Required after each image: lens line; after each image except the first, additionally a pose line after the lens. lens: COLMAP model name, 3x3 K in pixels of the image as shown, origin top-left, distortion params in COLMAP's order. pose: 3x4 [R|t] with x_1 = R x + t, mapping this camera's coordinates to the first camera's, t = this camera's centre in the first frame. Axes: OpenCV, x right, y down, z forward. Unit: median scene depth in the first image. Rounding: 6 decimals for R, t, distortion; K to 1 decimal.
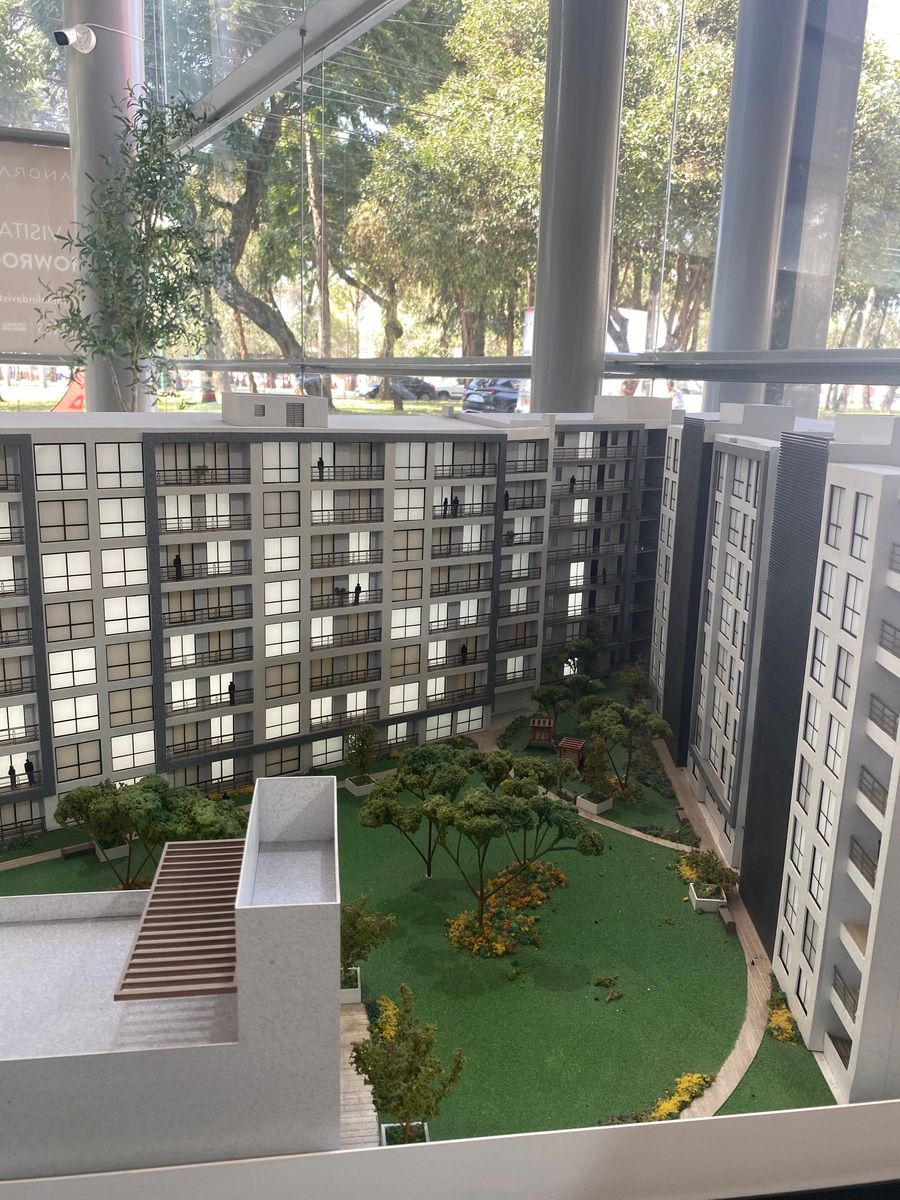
lens RADIAL K [[923.5, 0, 446.5], [0, 923.5, 594.5], [0, 0, 1]] dist [0.022110, -0.016768]
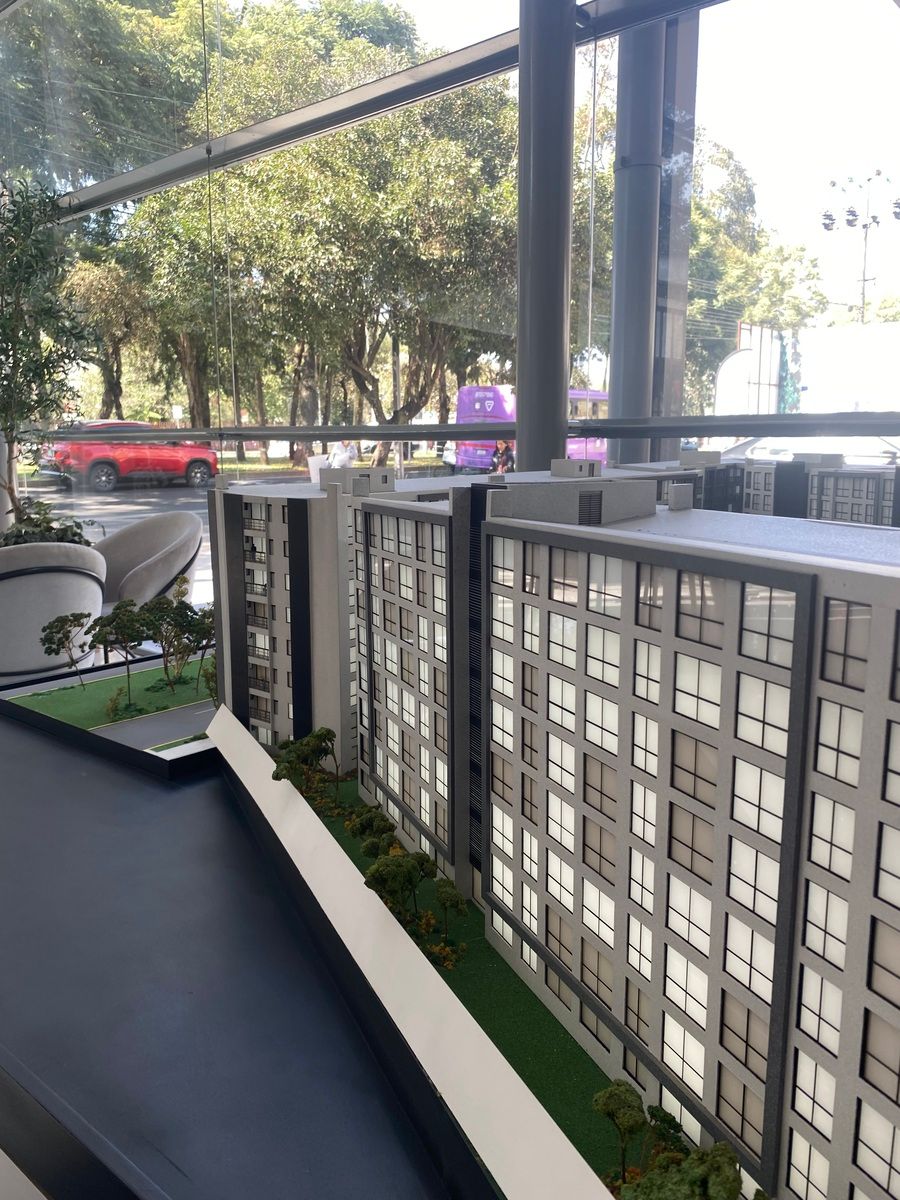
lens RADIAL K [[923.5, 0, 454.0], [0, 923.5, 598.1], [0, 0, 1]] dist [0.022110, -0.016768]
pose [[0.952894, -0.085878, 0.290893, -1.020891], [0.100763, 0.994239, -0.036552, 0.098245], [-0.286078, 0.064141, 0.956057, -0.667675]]
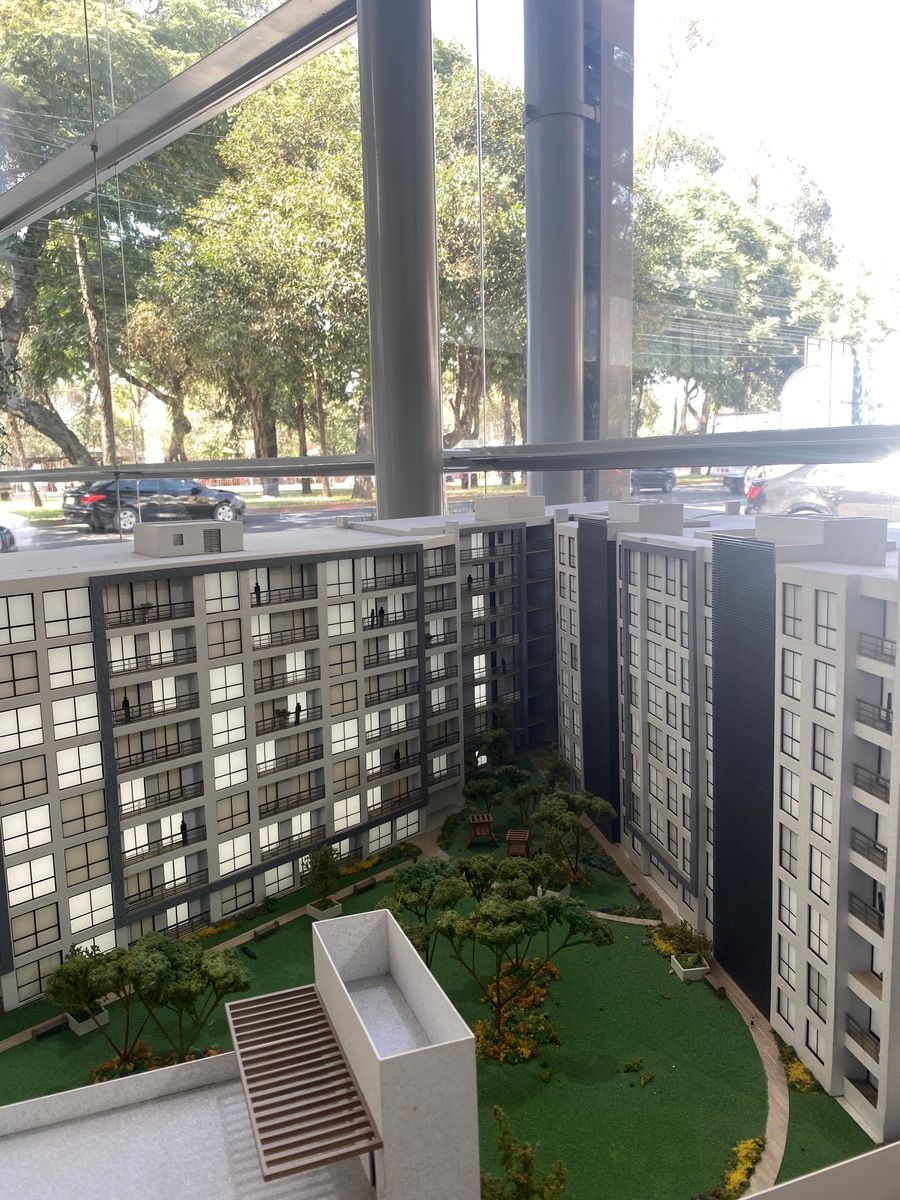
lens RADIAL K [[923.5, 0, 439.5], [0, 923.5, 598.2], [0, 0, 1]] dist [0.022110, -0.016768]
pose [[0.975896, -0.085988, 0.200582, -0.139763], [0.103004, 0.991775, -0.075981, -0.033759], [-0.192399, 0.094810, 0.976726, -0.020969]]
